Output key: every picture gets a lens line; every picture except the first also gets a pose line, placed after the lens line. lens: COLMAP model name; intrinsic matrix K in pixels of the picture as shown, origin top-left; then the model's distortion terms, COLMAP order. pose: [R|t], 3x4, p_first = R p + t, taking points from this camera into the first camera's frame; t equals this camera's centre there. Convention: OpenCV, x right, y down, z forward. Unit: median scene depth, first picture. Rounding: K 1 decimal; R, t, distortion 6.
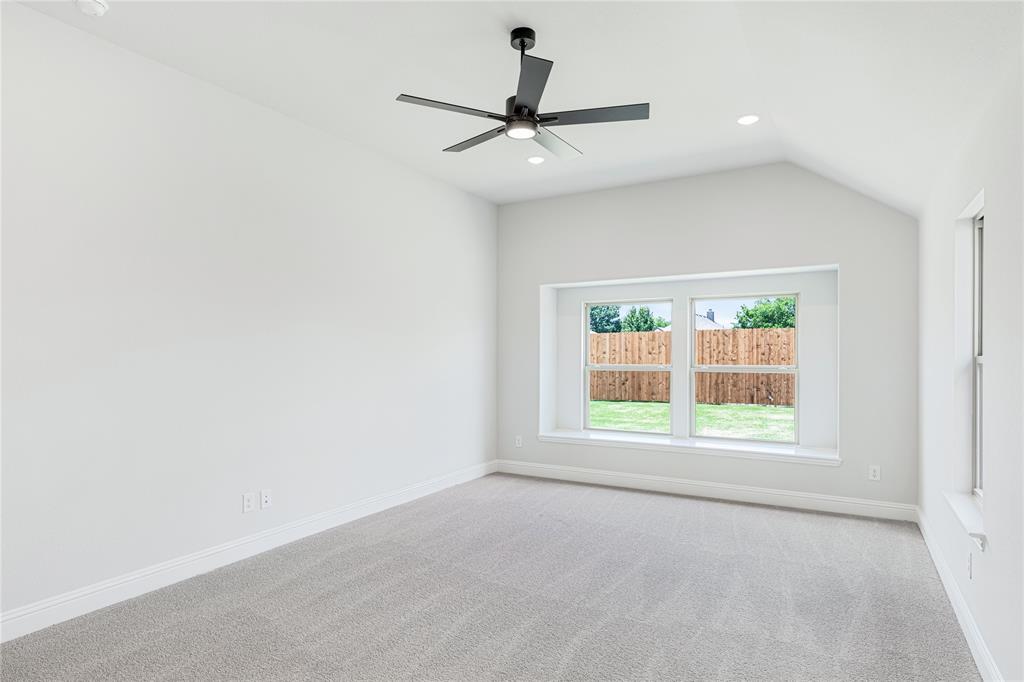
lens RADIAL K [[579.3, 0, 512.0], [0, 579.3, 341.0], [0, 0, 1]] dist [-0.005110, -0.000897]
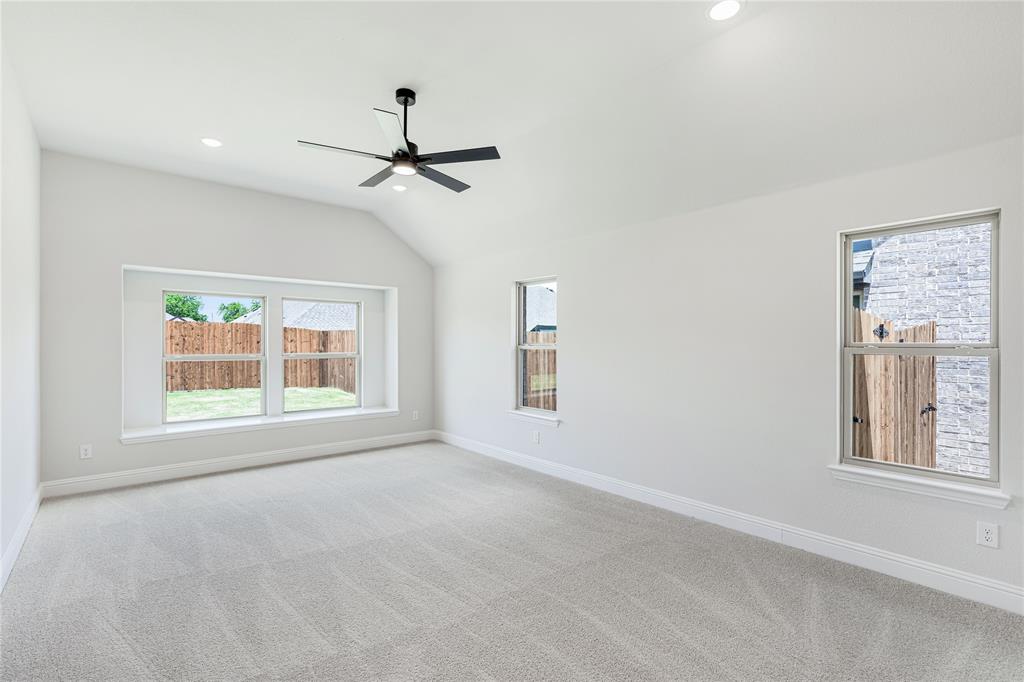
lens RADIAL K [[468.2, 0, 524.9], [0, 468.2, 334.5], [0, 0, 1]] dist [-0.000313, 0.000078]
pose [[0.315310, 0.020285, 0.948772, -0.422953], [-0.021681, 0.999665, -0.014168, 0.004027], [-0.948741, -0.016103, 0.315644, 0.204618]]
